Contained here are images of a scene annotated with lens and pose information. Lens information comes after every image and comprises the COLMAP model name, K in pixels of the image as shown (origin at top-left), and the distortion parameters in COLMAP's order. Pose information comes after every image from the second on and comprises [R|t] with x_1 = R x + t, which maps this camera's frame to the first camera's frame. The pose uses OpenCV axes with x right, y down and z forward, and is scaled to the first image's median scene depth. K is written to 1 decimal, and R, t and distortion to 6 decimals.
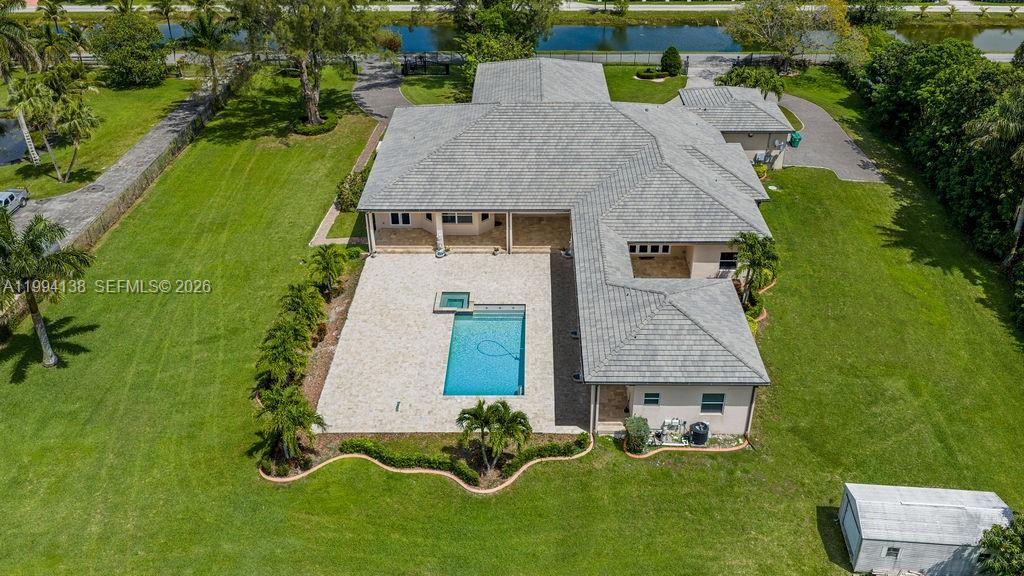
lens RADIAL K [[826.7, 0, 526.5], [0, 826.7, 308.5], [0, 0, 1]] dist [0.000681, 0.000654]
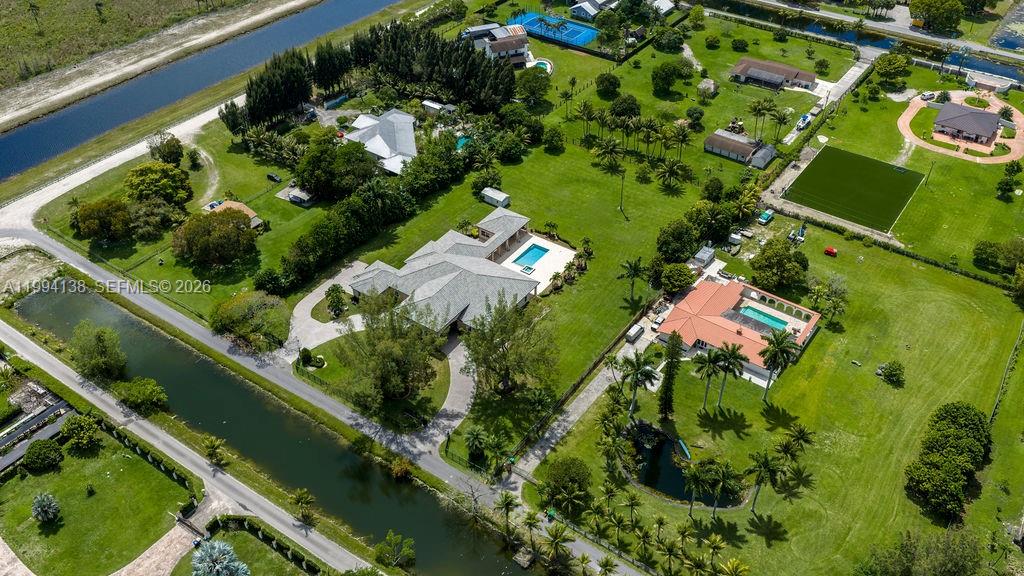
lens RADIAL K [[849.4, 0, 512.0], [0, 849.4, 288.0], [0, 0, 1]] dist [0.003995, -0.010701]
pose [[-0.827733, -0.361987, 0.428747, -1.607909], [0.305046, 0.351025, 0.885284, -3.199507], [-0.470962, 0.863566, -0.180132, 1.758061]]
